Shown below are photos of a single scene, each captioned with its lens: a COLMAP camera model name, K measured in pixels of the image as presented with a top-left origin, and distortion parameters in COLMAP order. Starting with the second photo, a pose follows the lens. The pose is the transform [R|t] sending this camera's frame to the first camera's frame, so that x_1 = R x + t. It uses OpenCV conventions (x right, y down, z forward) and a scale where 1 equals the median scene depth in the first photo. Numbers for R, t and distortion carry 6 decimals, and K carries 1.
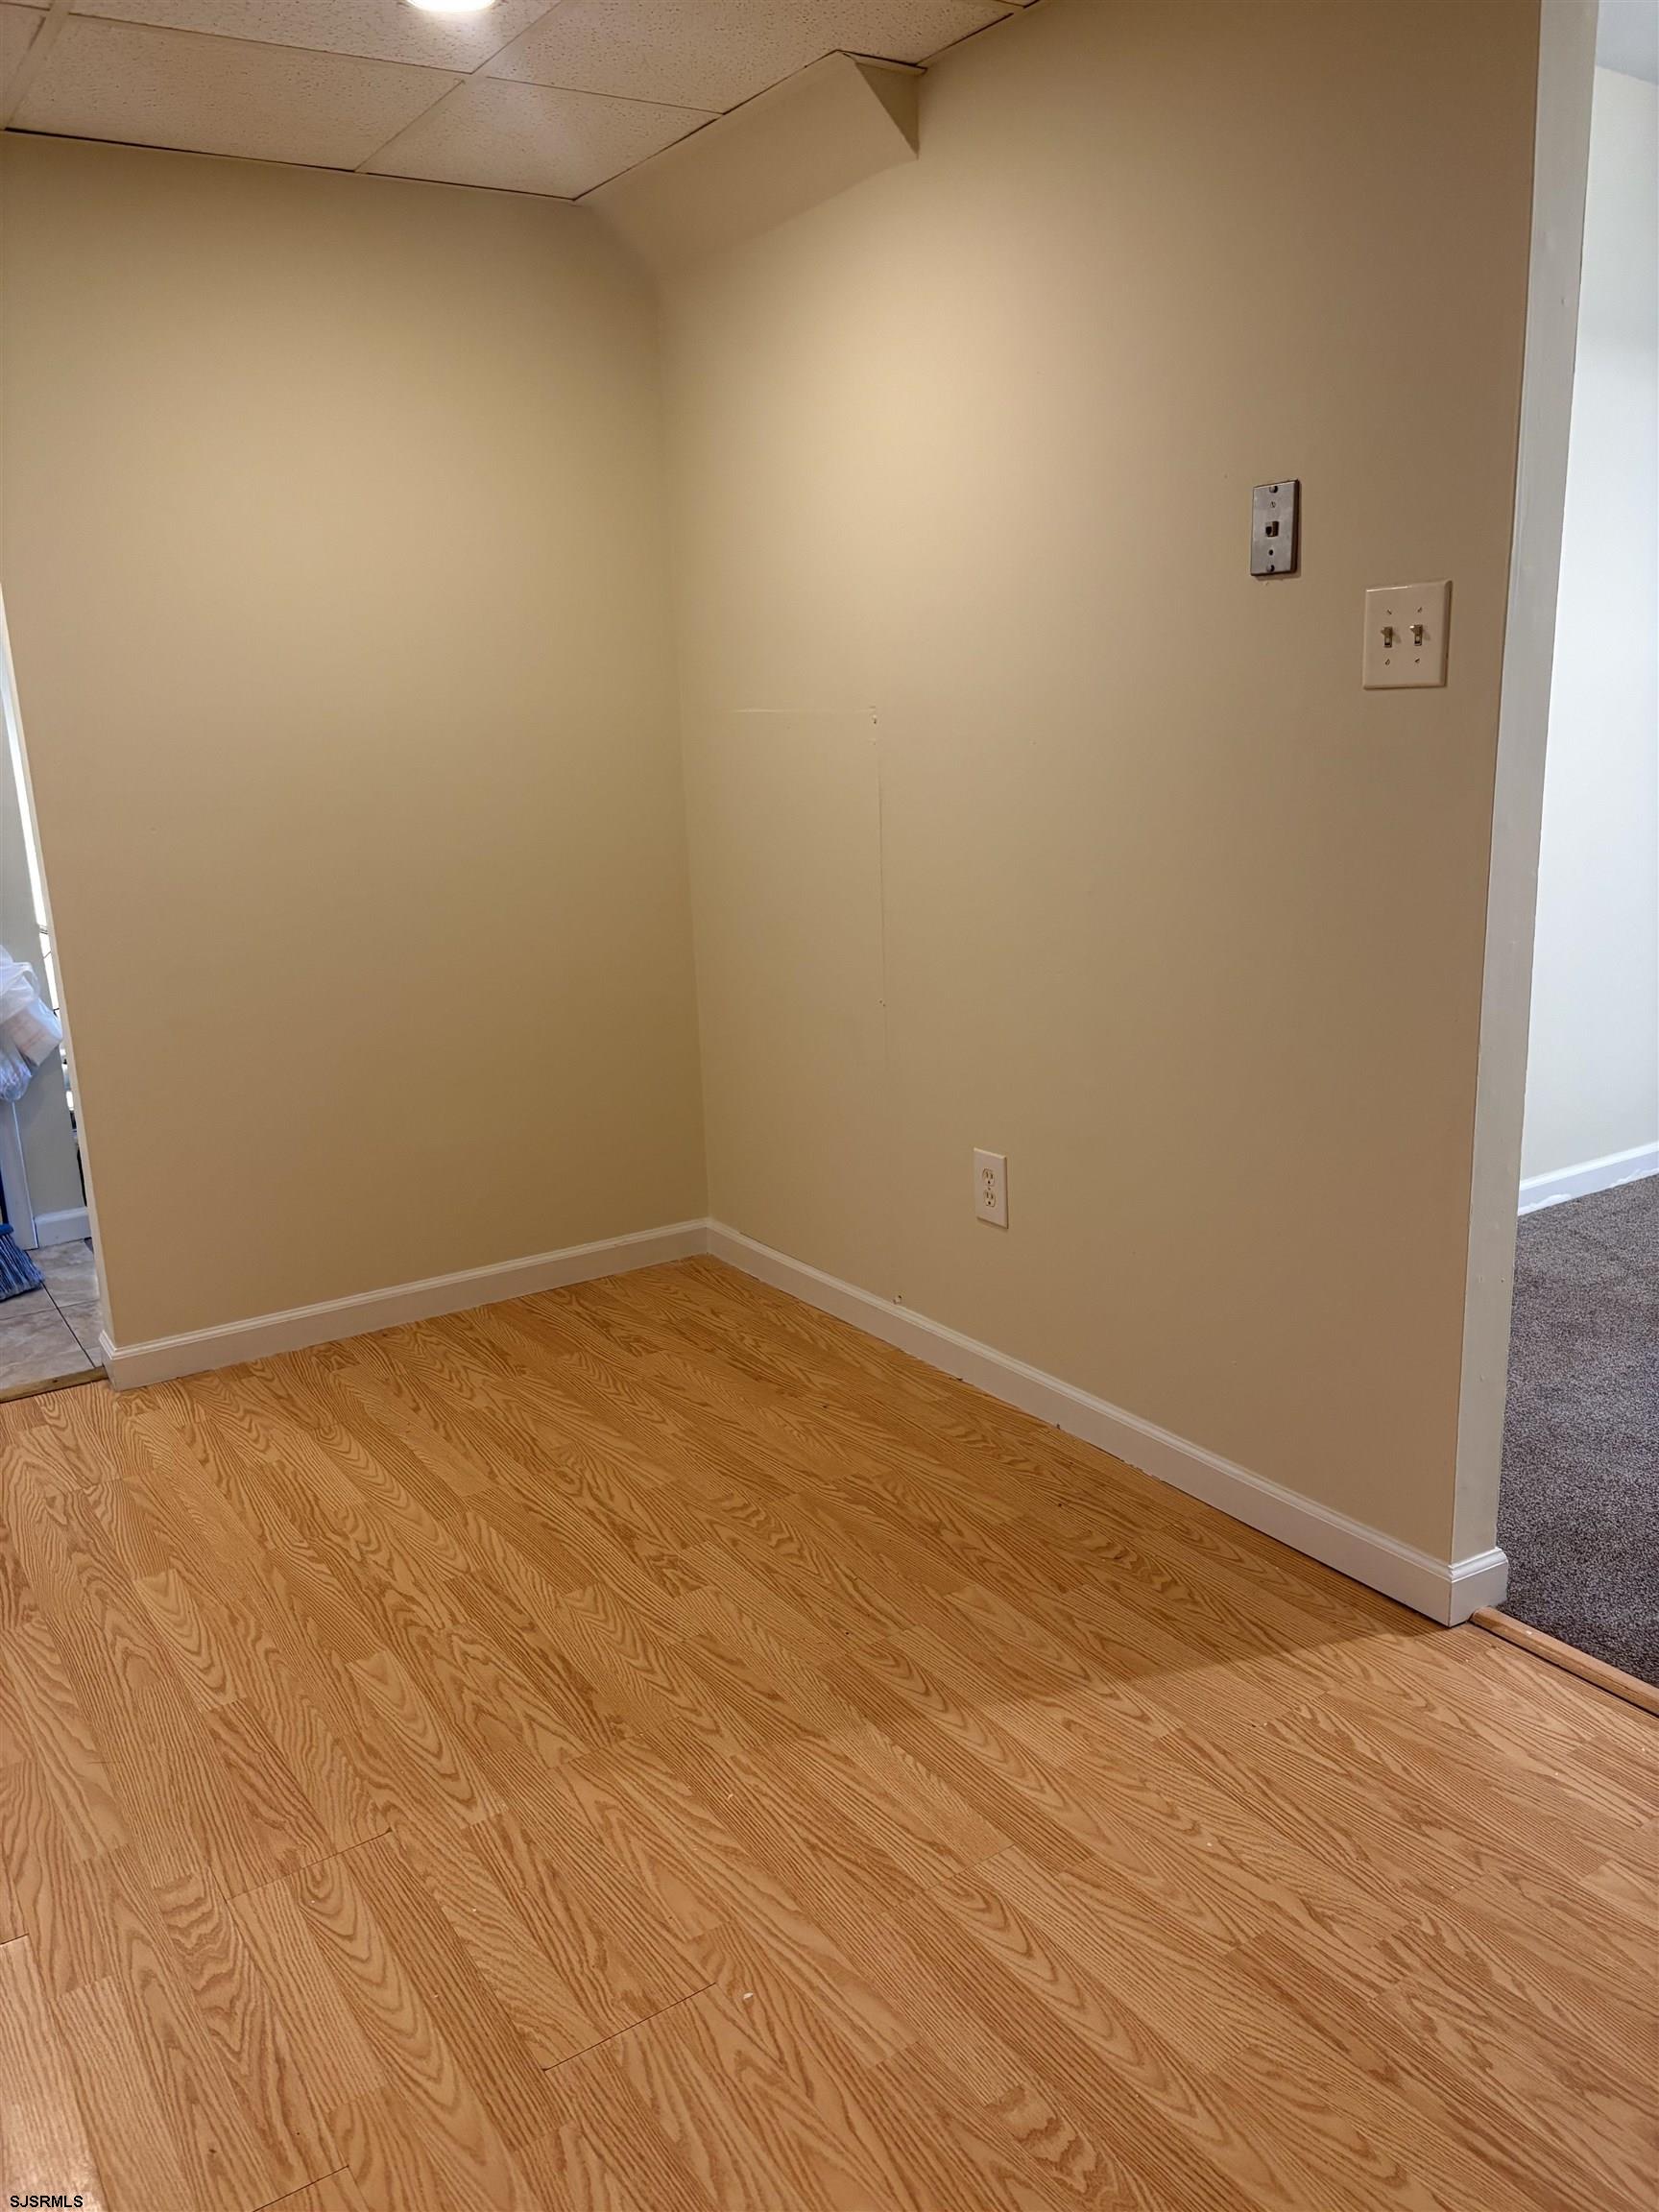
lens RADIAL K [[1682.4, 0, 829.5], [0, 1682.4, 1106.0], [0, 0, 1]] dist [0.046595, -0.054077]
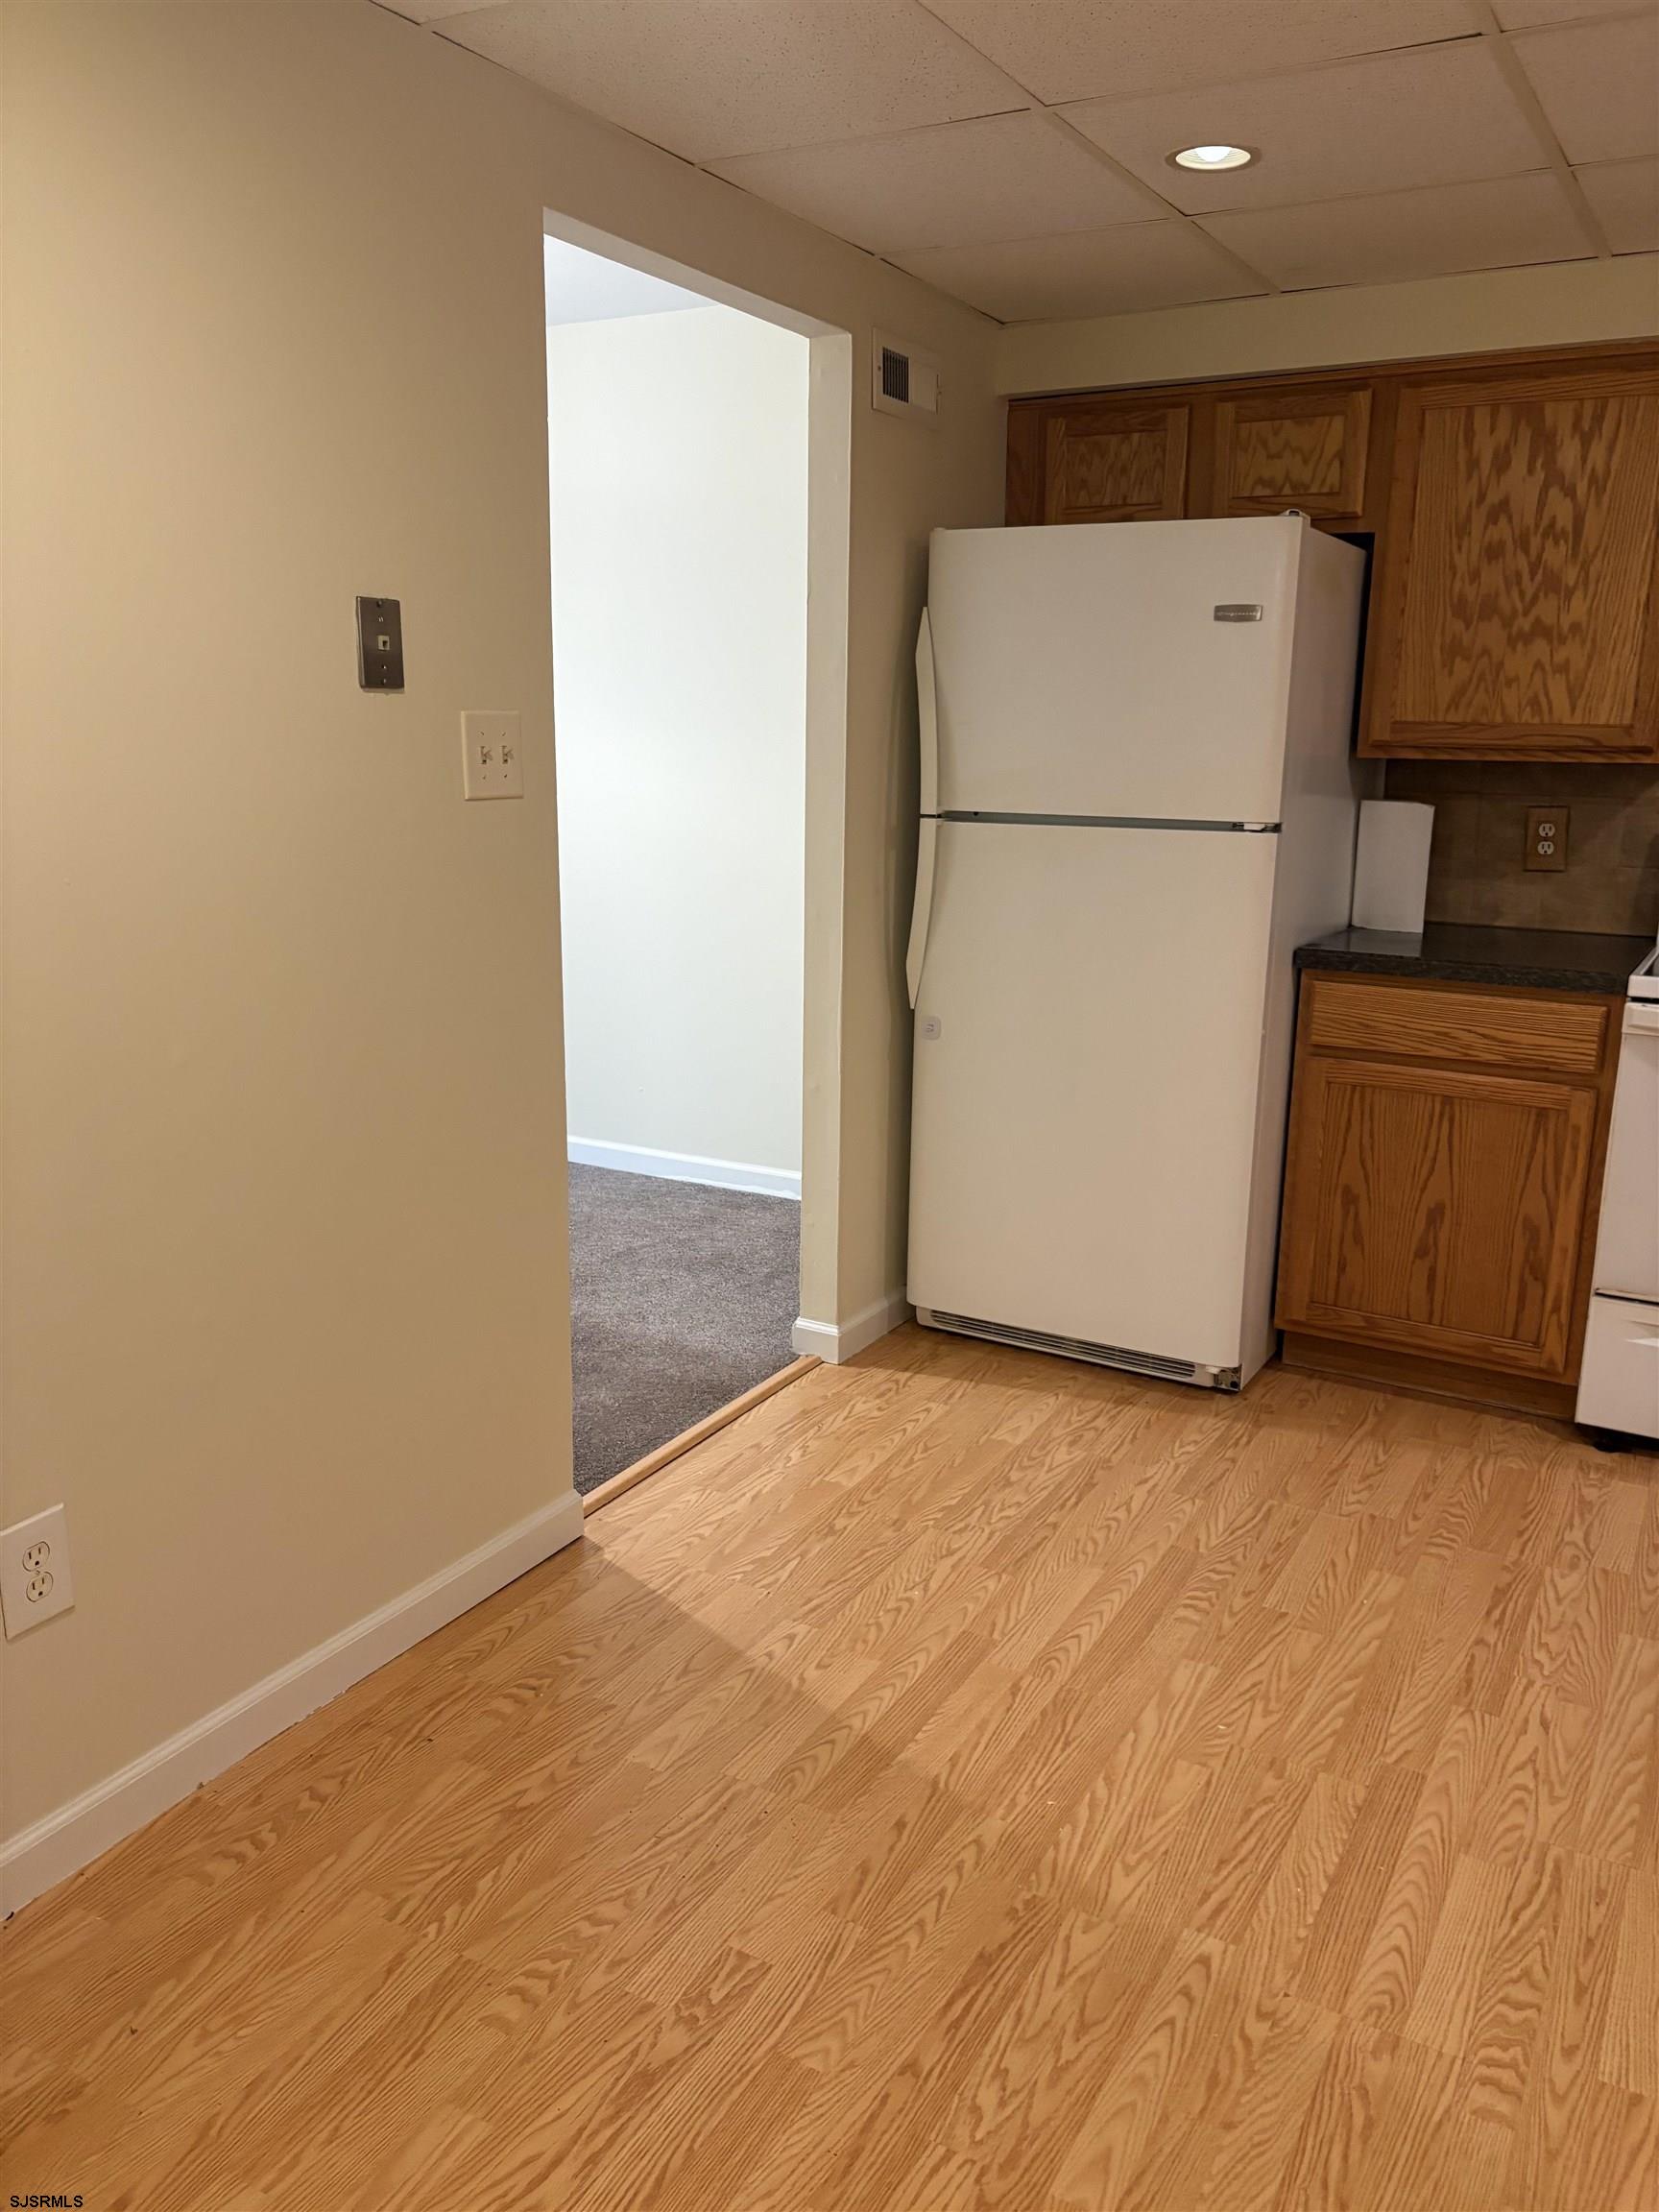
lens RADIAL K [[1656.9, 0, 833.1], [0, 1656.9, 1120.4], [0, 0, 1]] dist [0.006082, -0.011100]
pose [[-0.453796, -0.178691, 0.873006, -0.917299], [0.218757, 0.927370, 0.303530, -0.385601], [-0.863837, 0.328717, -0.381747, 1.492237]]
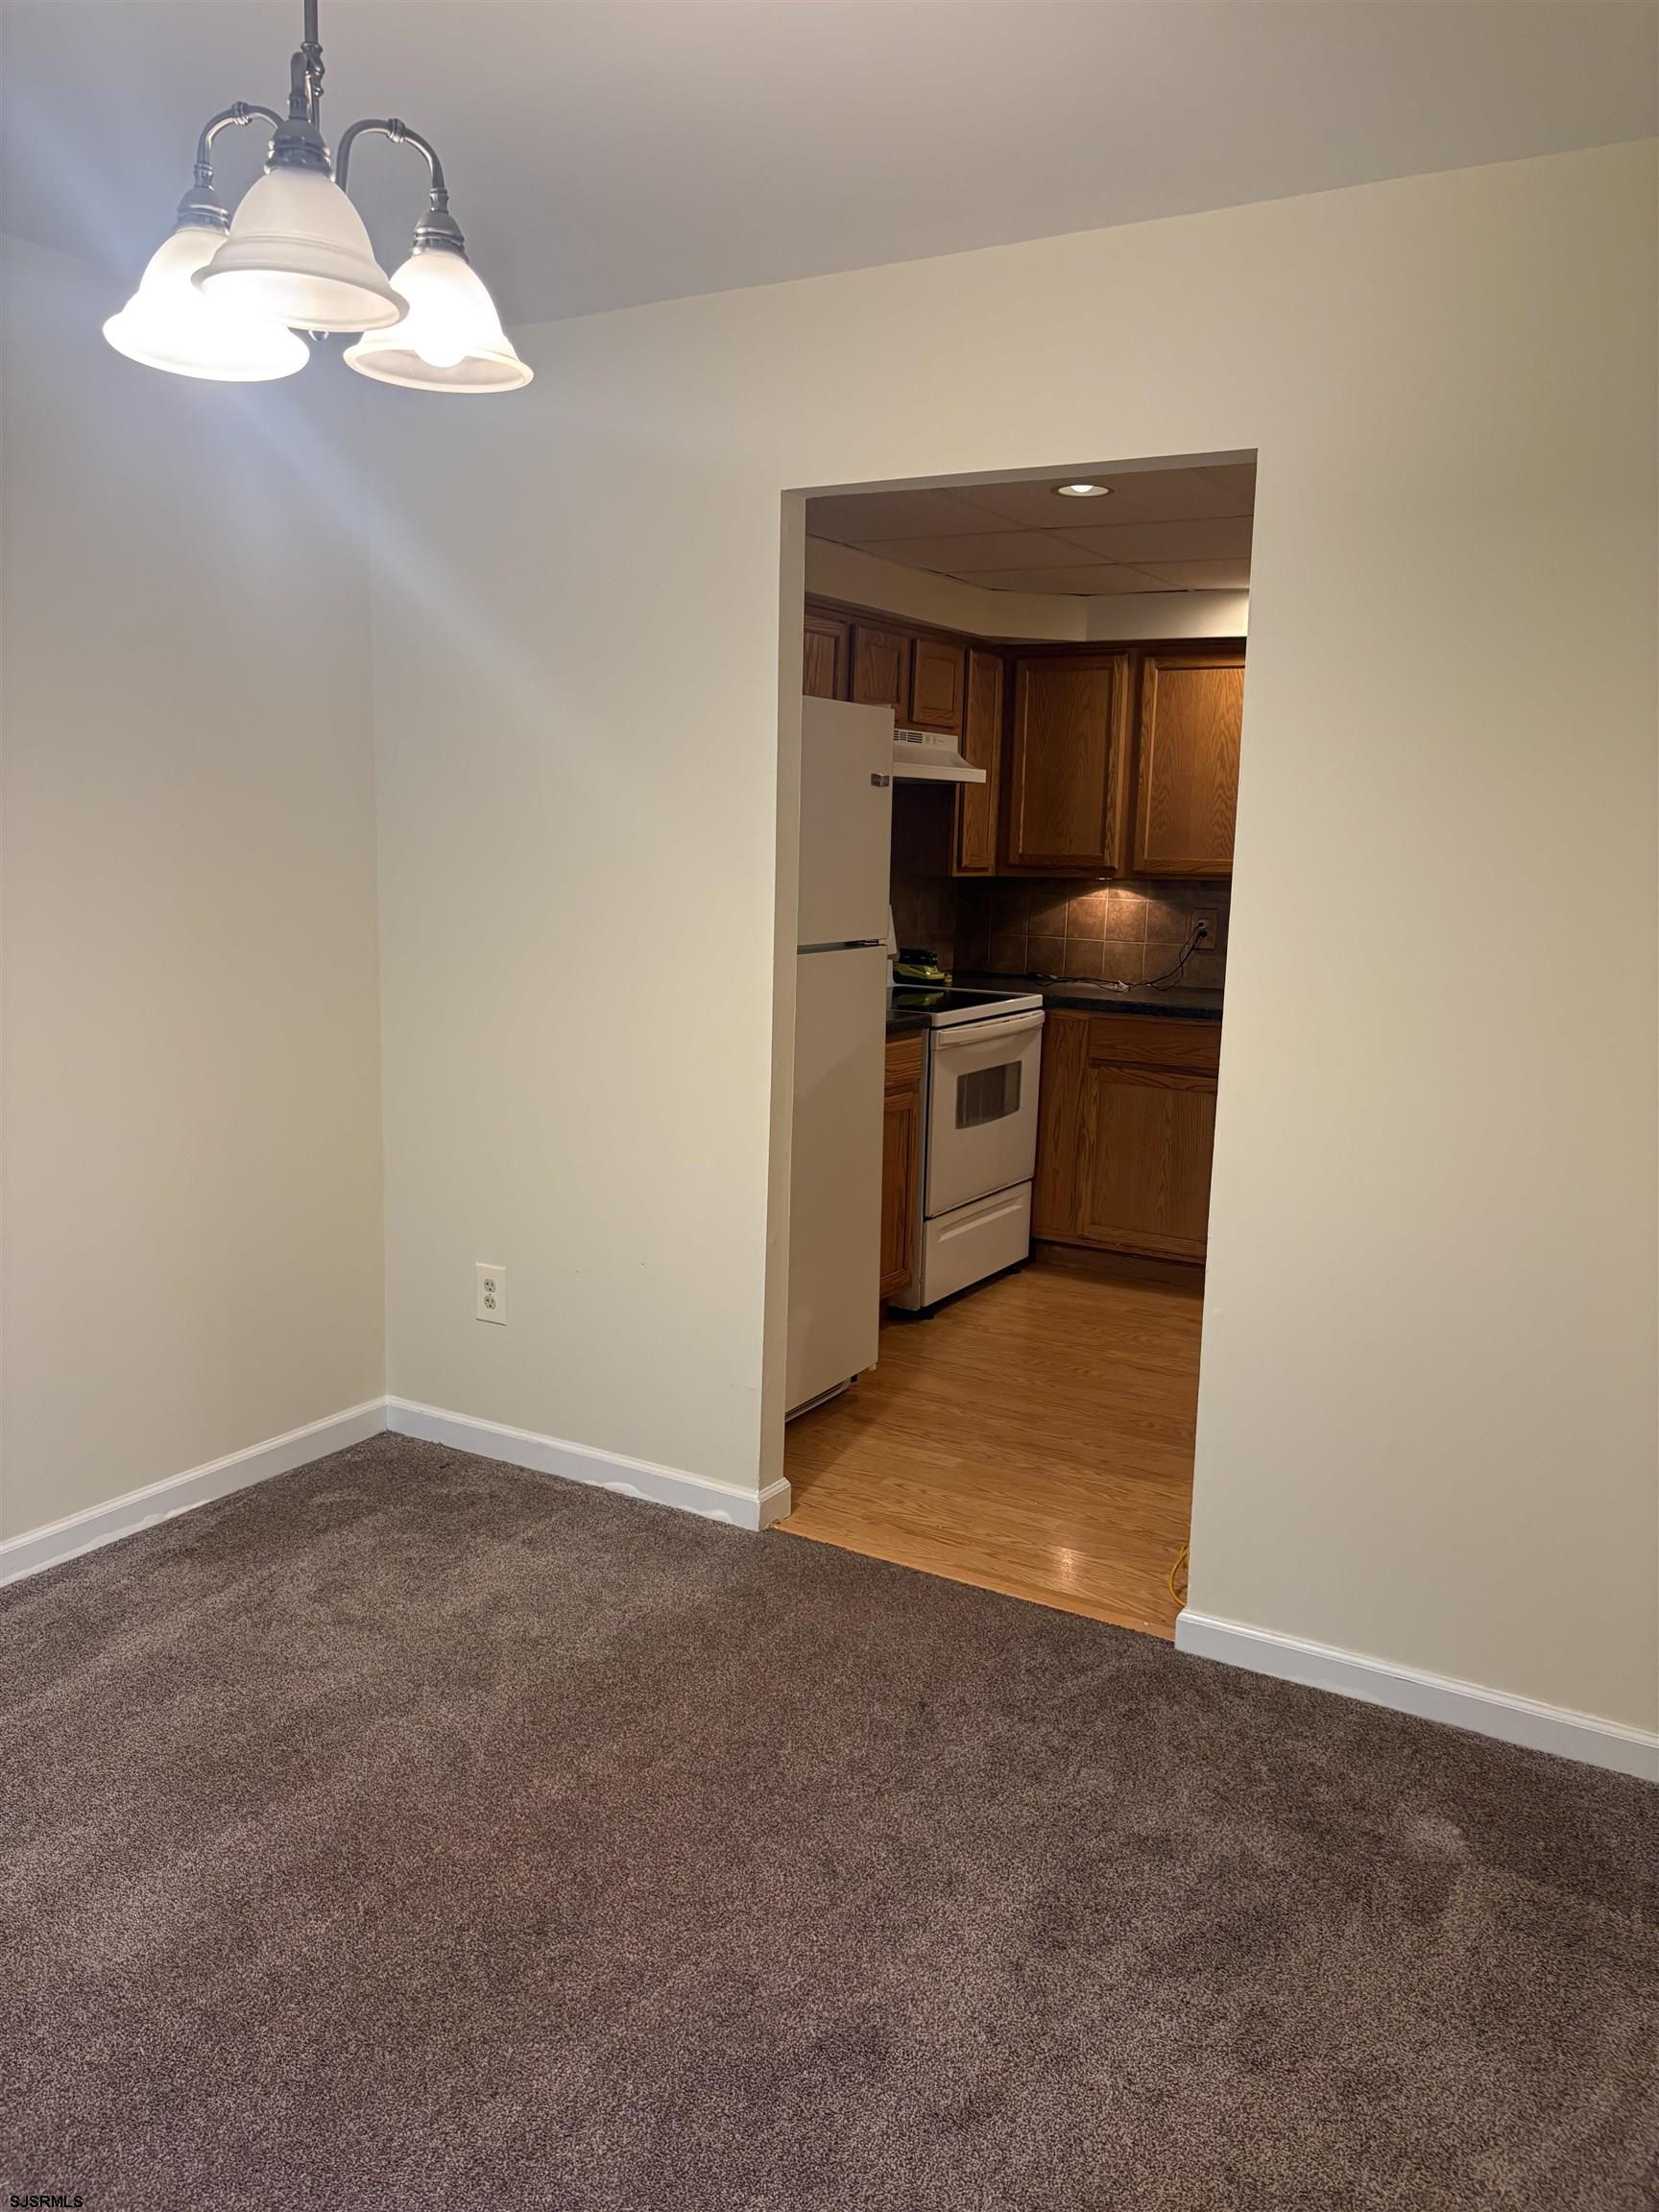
lens RADIAL K [[1658.7, 0, 785.6], [0, 1658.7, 1099.0], [0, 0, 1]] dist [0.049116, -0.052159]
pose [[-0.908128, 0.085437, -0.409883, 1.458630], [-0.089135, 0.917067, 0.388642, -0.710621], [0.409094, 0.389472, -0.825199, 2.229660]]
